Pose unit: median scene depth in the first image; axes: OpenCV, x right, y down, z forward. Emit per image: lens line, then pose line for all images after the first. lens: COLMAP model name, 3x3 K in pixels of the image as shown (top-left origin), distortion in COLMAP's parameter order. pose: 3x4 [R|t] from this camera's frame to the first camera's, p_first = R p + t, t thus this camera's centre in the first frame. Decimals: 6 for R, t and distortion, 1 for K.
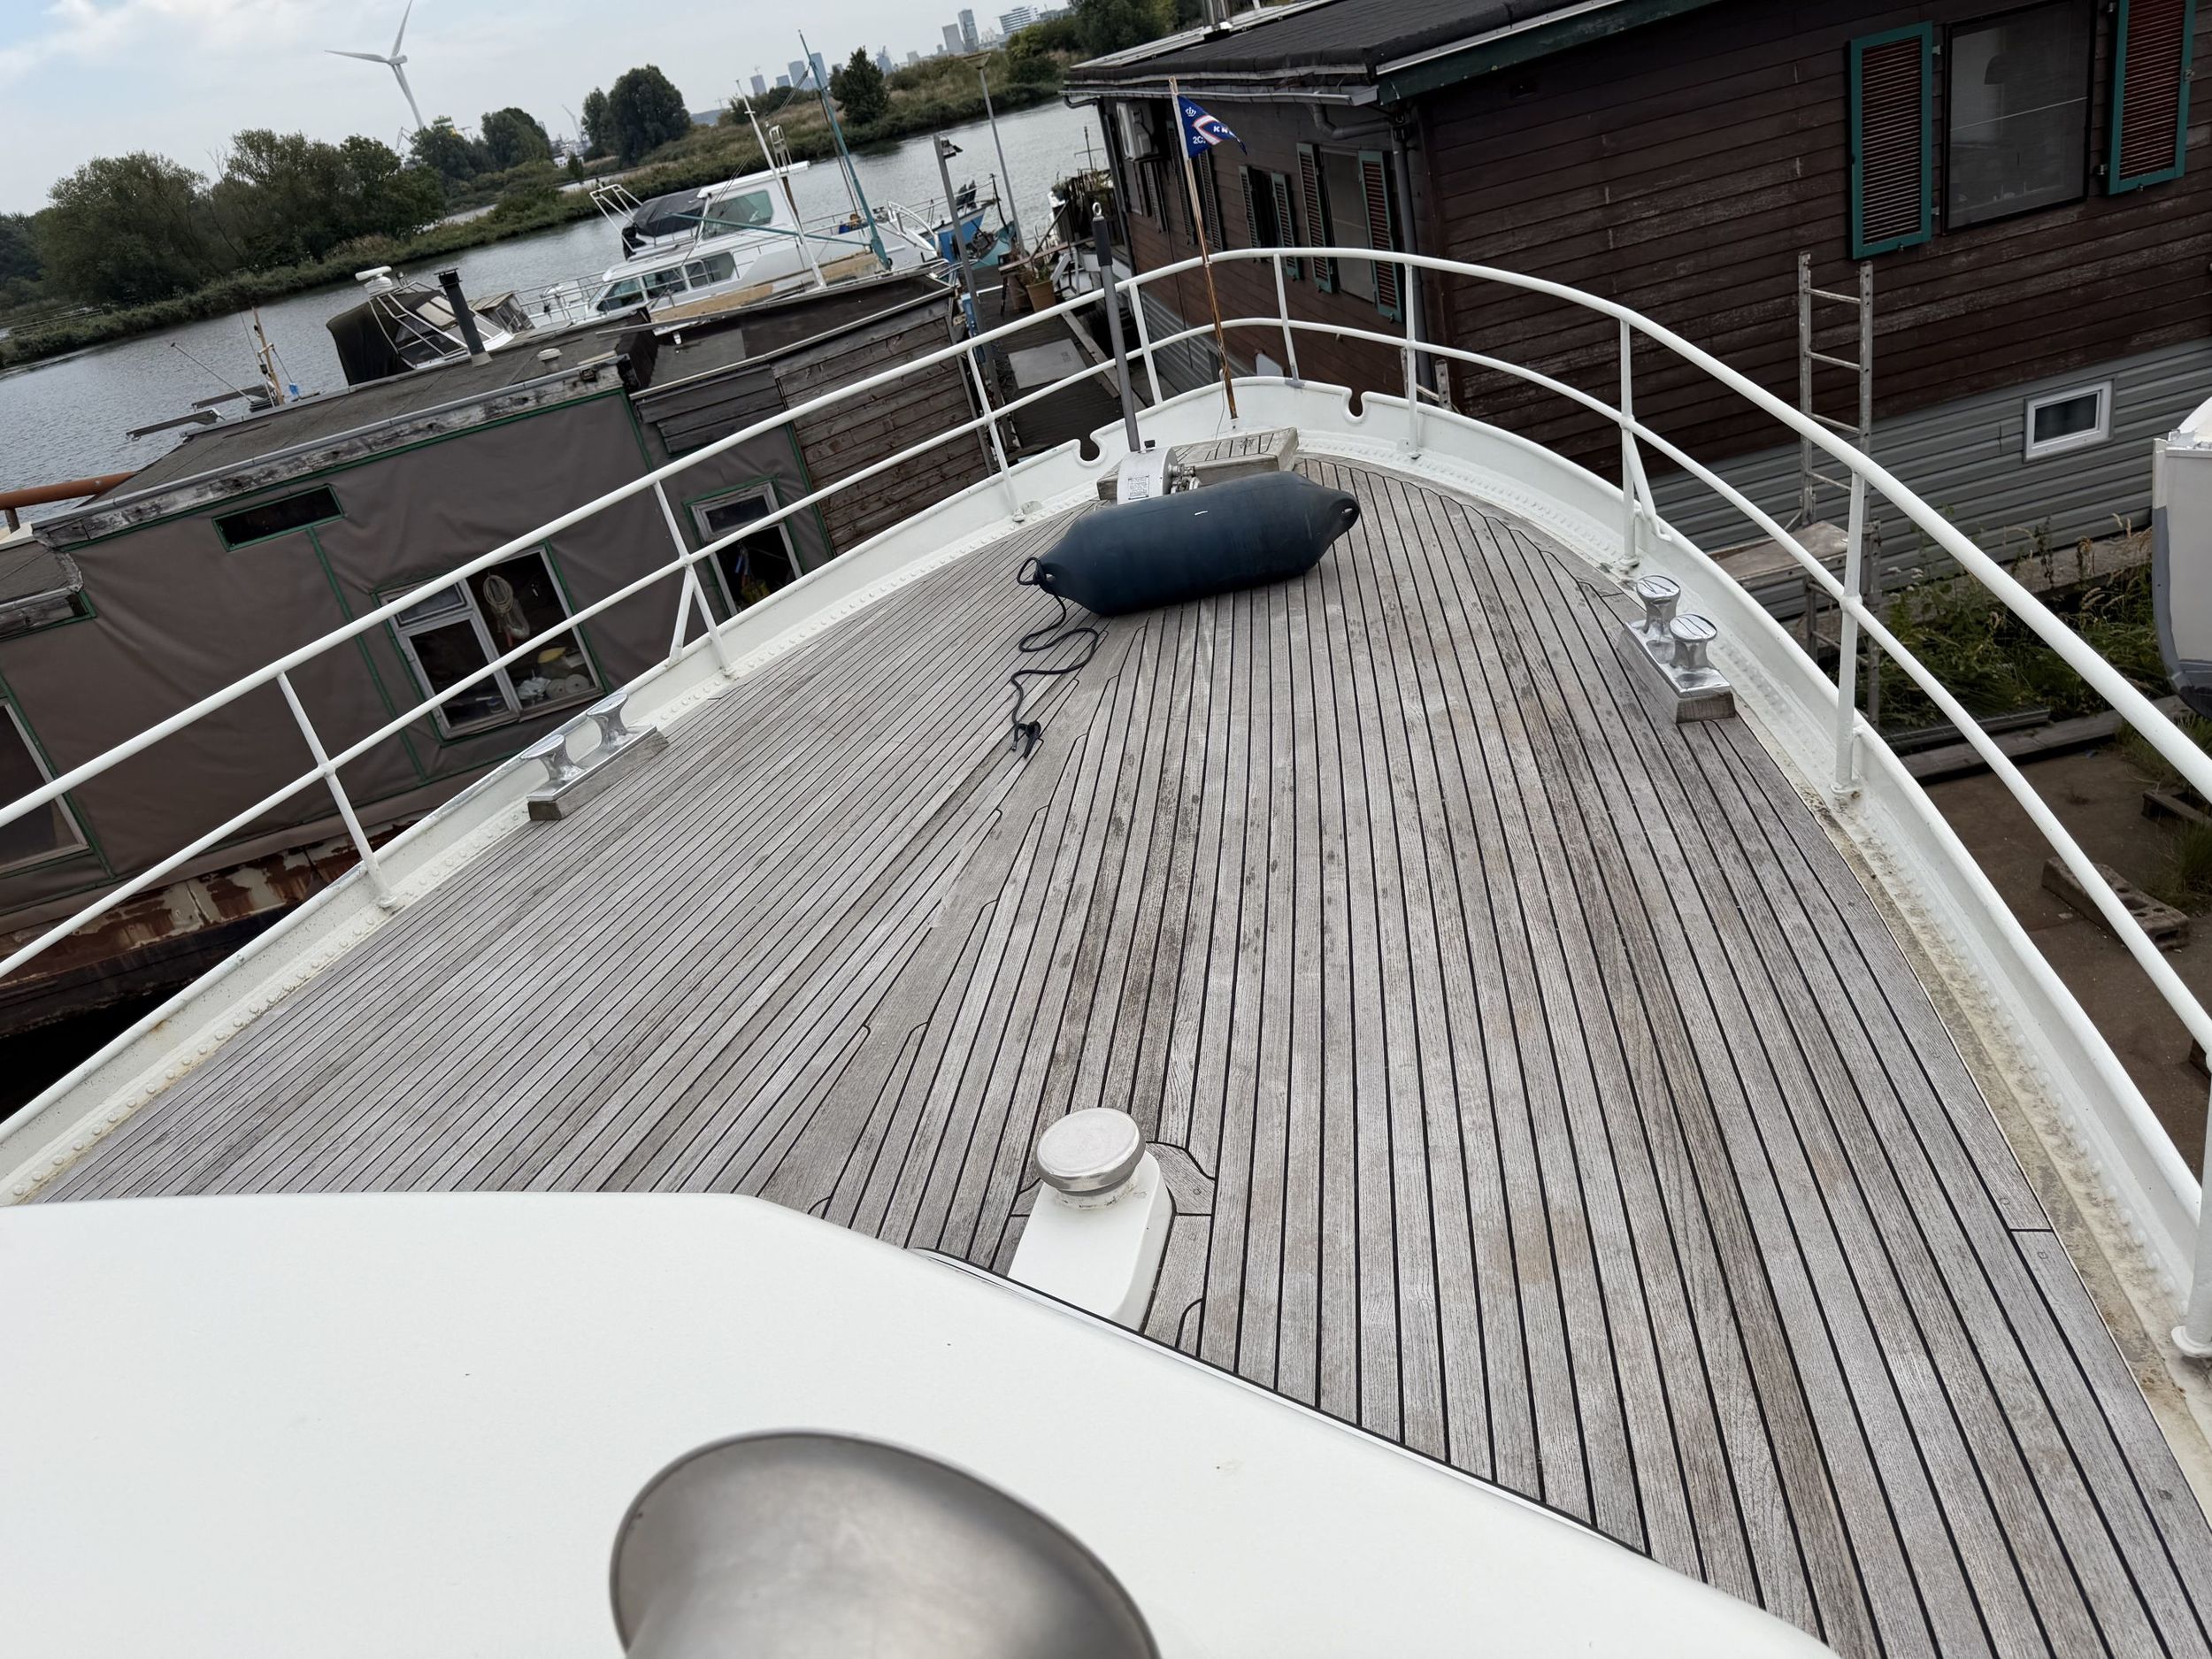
lens RADIAL K [[1575.6, 0, 1117.3], [0, 1575.6, 833.9], [0, 0, 1]] dist [0.019023, -0.028514]
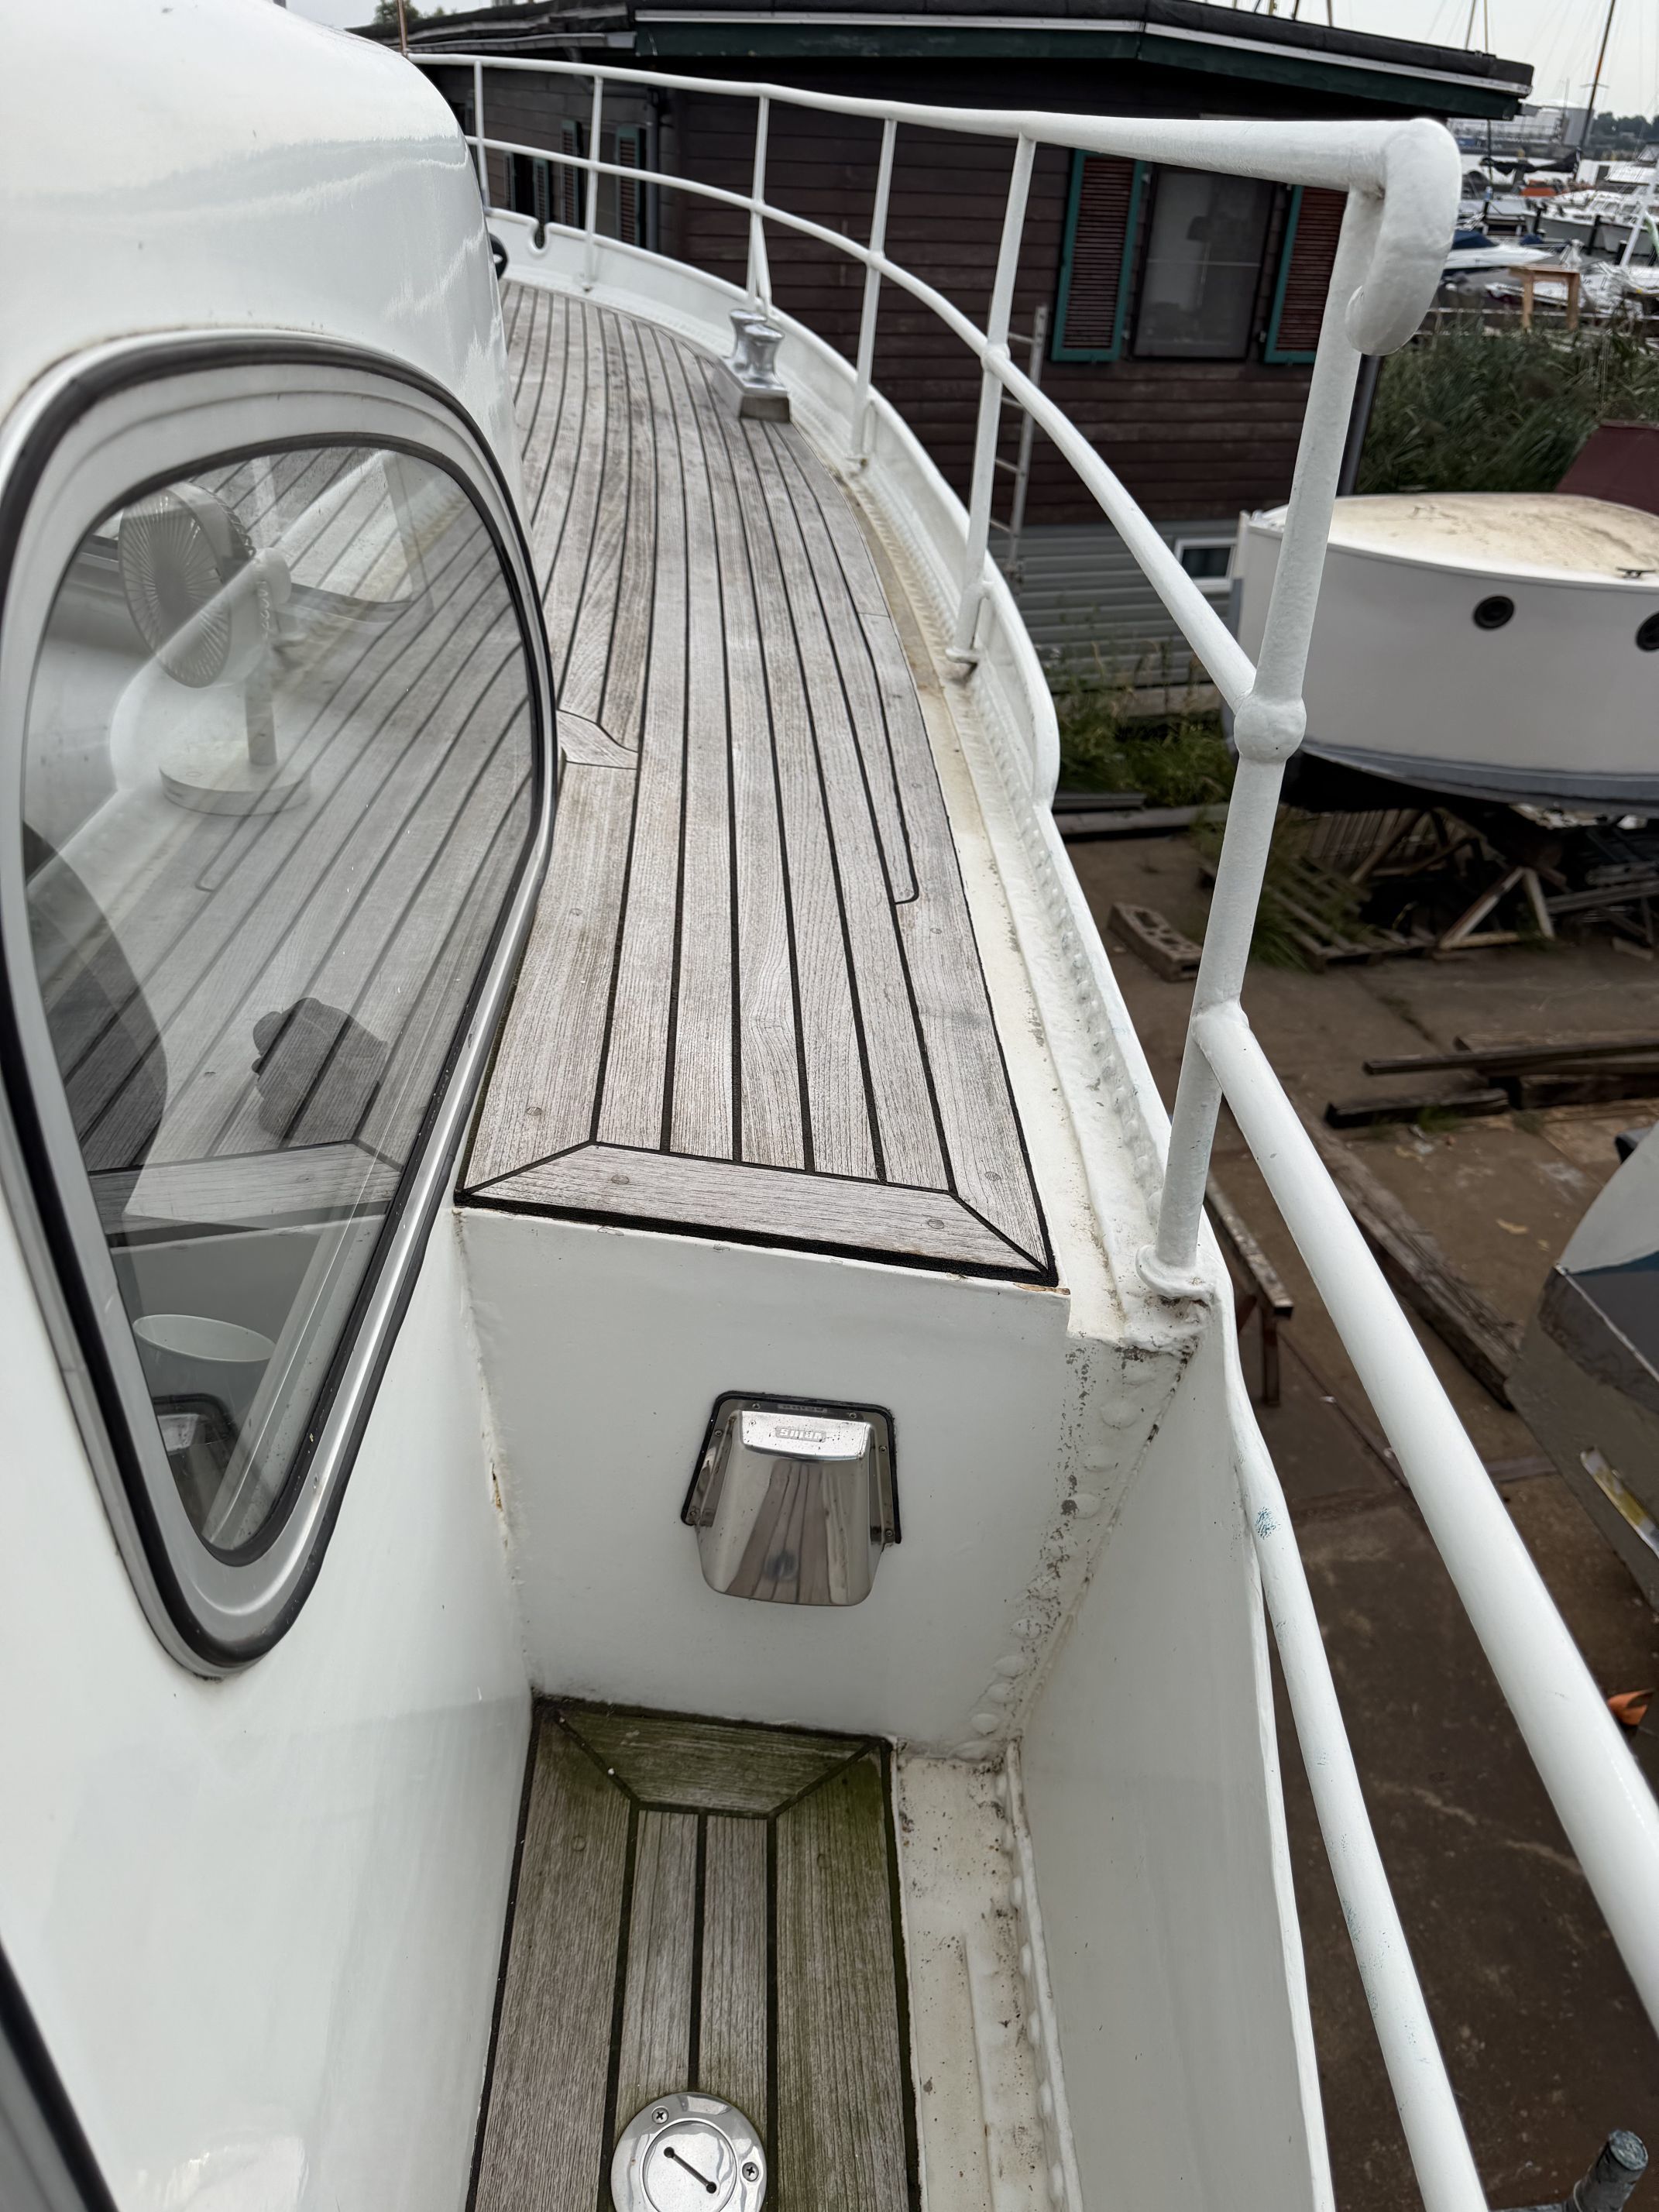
lens RADIAL K [[1575.6, 0, 821.9], [0, 1575.6, 1117.0], [0, 0, 1]] dist [0.019023, -0.028514]
pose [[0.943996, 0.112257, 0.310274, 0.039100], [-0.137429, 0.988667, 0.060420, 0.105217], [-0.299975, -0.099677, 0.948725, -0.032321]]
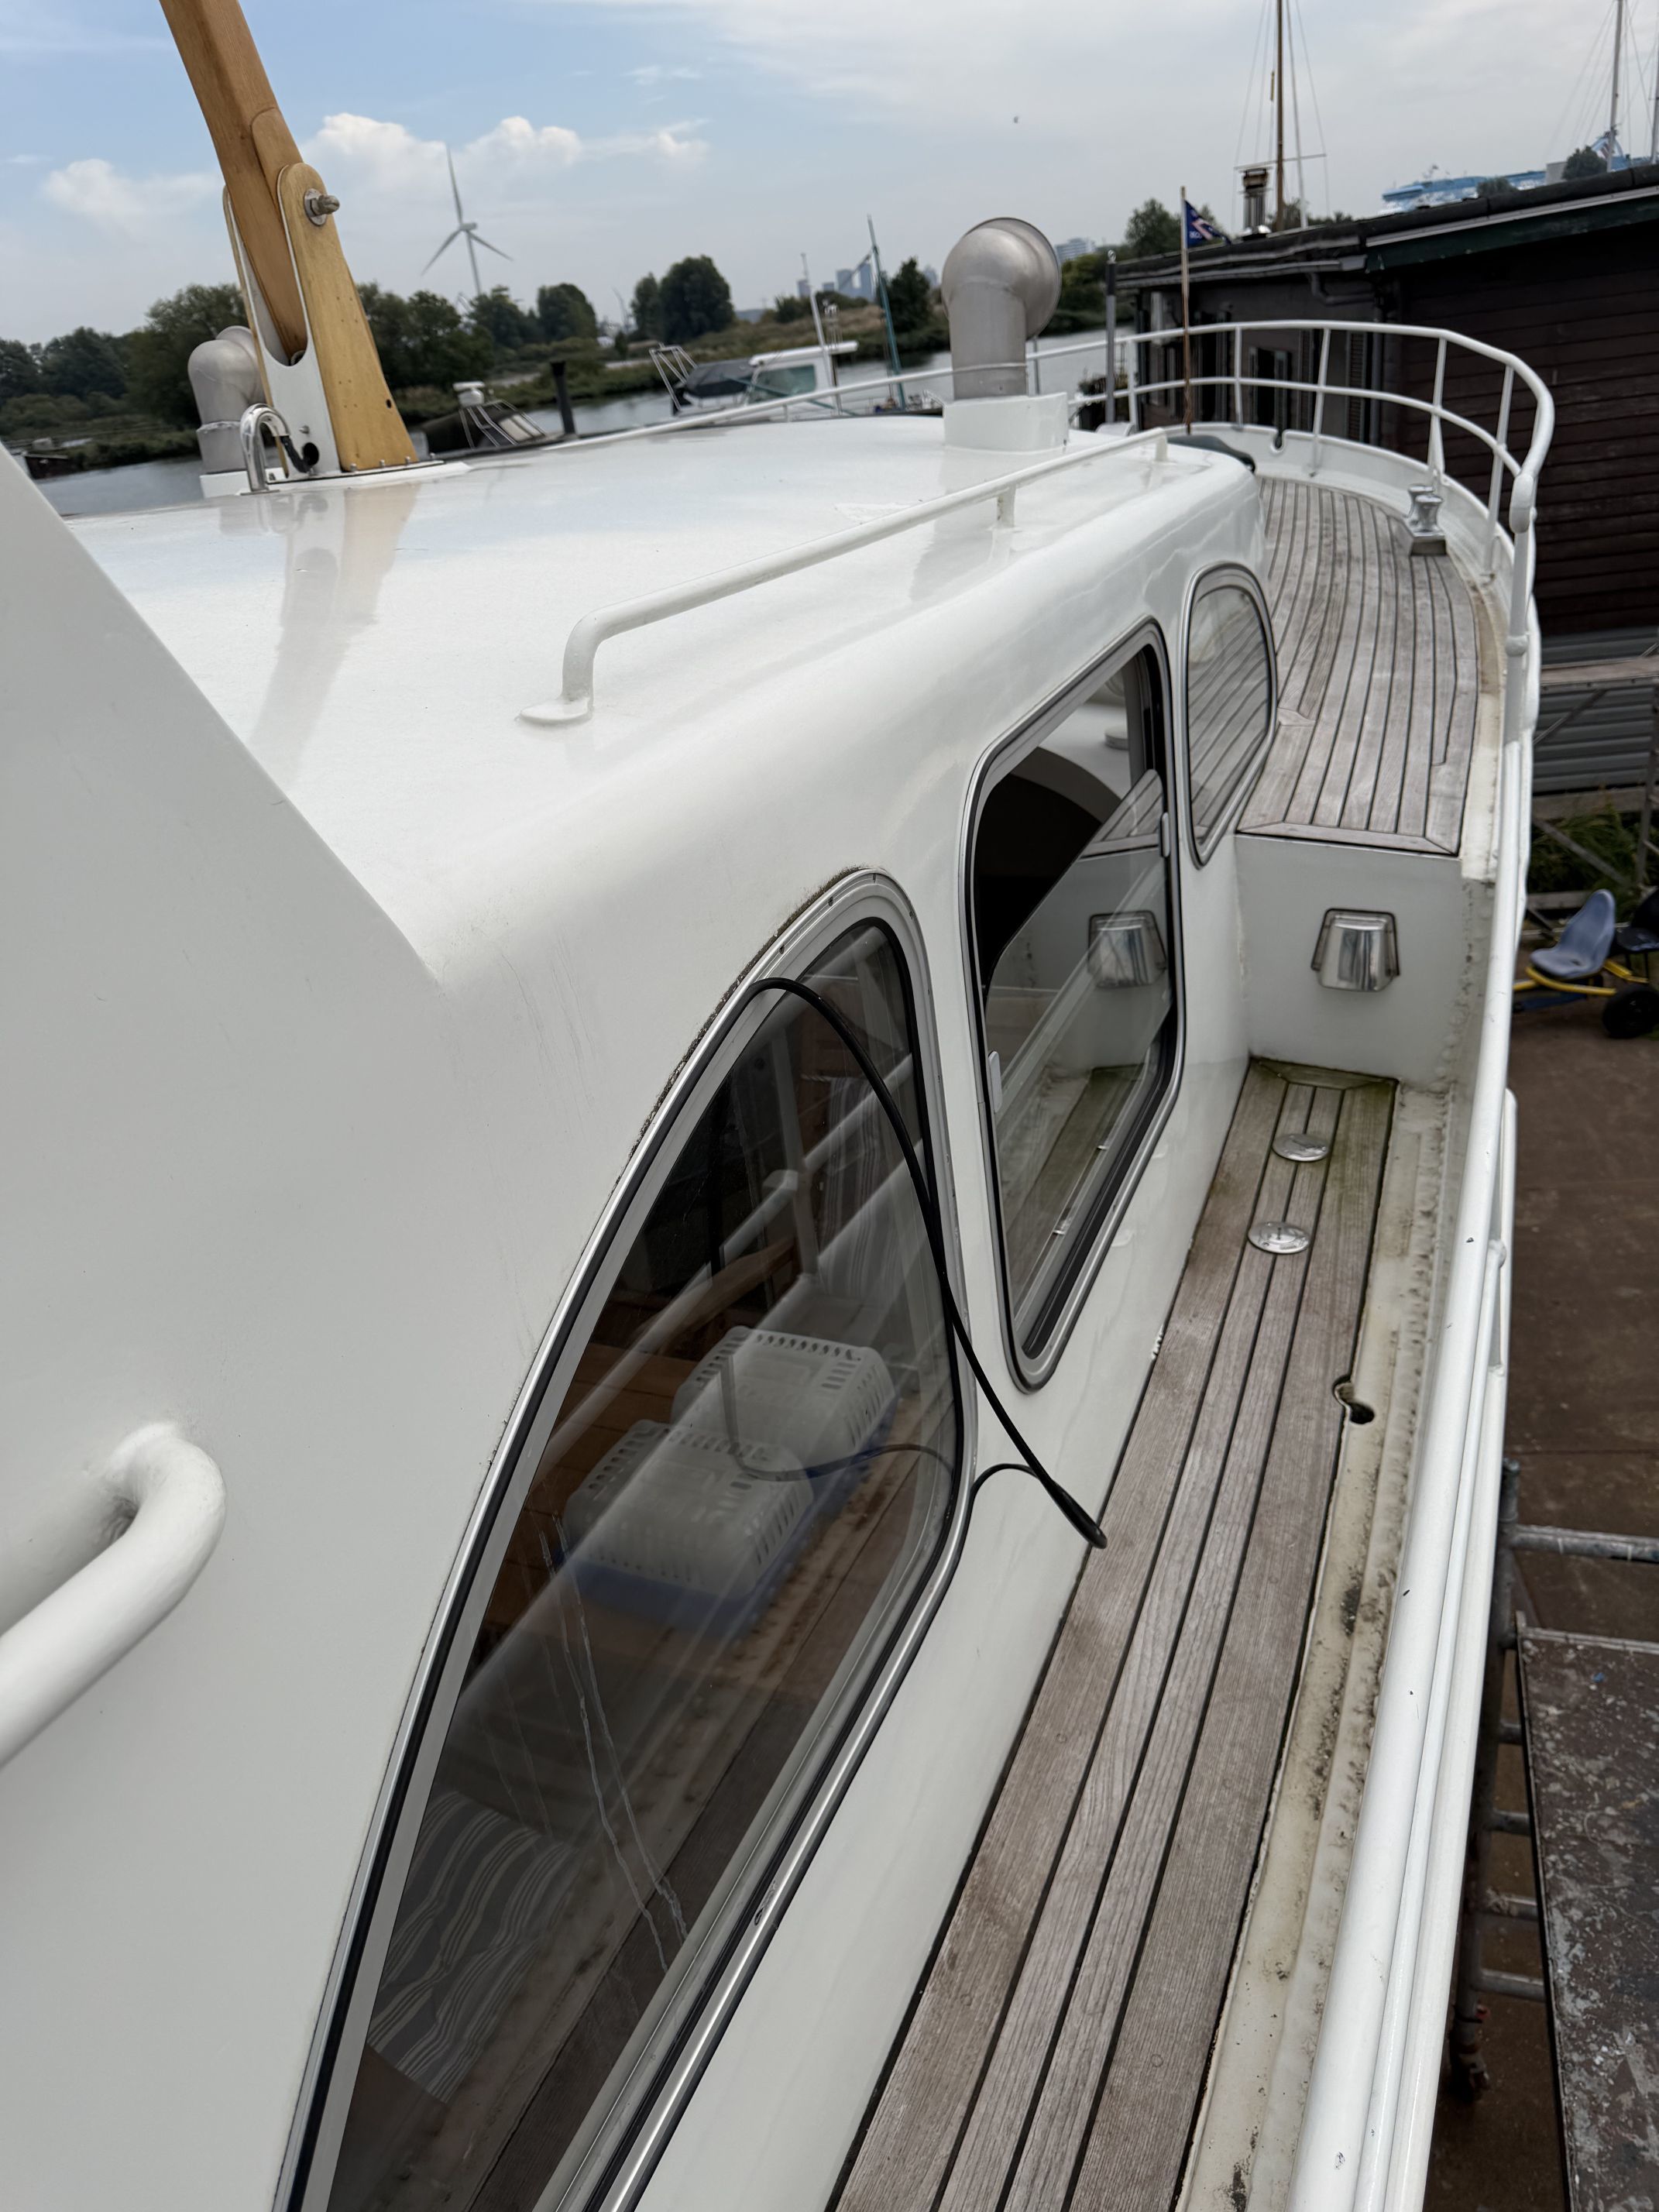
lens RADIAL K [[1575.6, 0, 807.4], [0, 1575.6, 1097.2], [0, 0, 1]] dist [0.019023, -0.028514]
pose [[0.975301, 0.175721, -0.133826, 0.019265], [-0.172940, 0.984405, 0.032223, 0.171324], [0.137402, -0.008283, 0.990481, -0.230413]]
